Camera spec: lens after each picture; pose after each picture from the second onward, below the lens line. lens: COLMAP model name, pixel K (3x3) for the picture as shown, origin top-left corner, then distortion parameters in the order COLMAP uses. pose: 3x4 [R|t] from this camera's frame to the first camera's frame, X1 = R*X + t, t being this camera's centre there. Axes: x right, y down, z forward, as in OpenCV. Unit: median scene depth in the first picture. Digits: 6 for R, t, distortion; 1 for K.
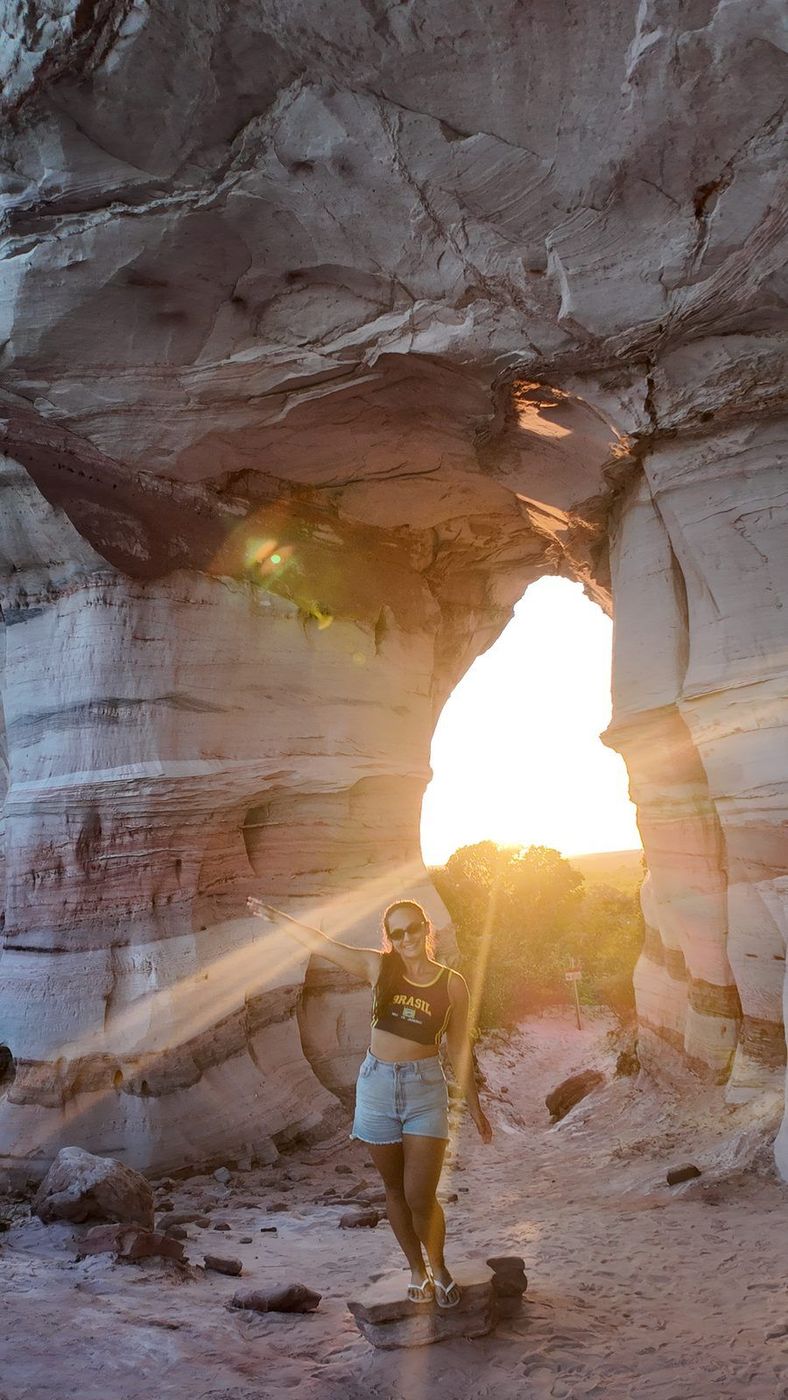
lens RADIAL K [[931.7, 0, 394.0], [0, 931.7, 700.0], [0, 0, 1]] dist [-0.001712, -0.167226]
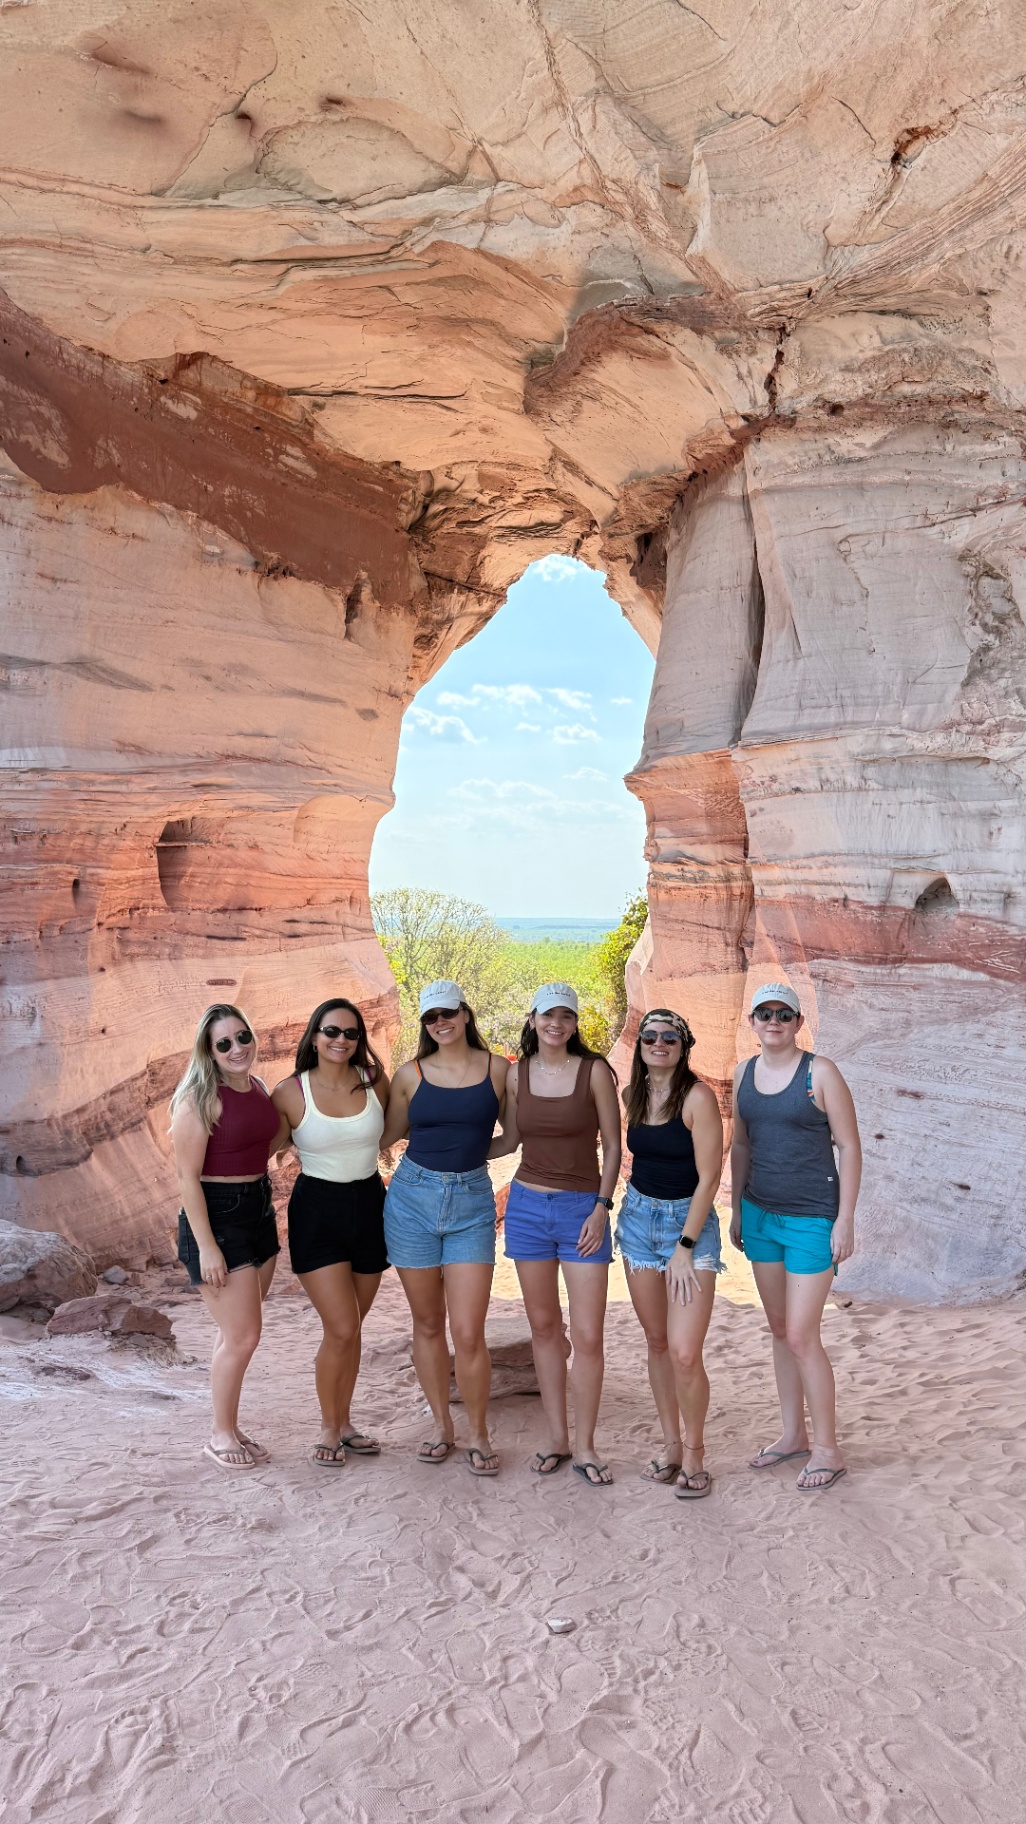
lens RADIAL K [[1293.6, 0, 513.0], [0, 1293.6, 912.0], [0, 0, 1]] dist [0.074756, -0.093052]
pose [[0.974013, 0.082664, 0.210869, -0.125699], [-0.116832, 0.980966, 0.155101, -0.011165], [-0.194034, -0.175707, 0.965131, -0.124867]]
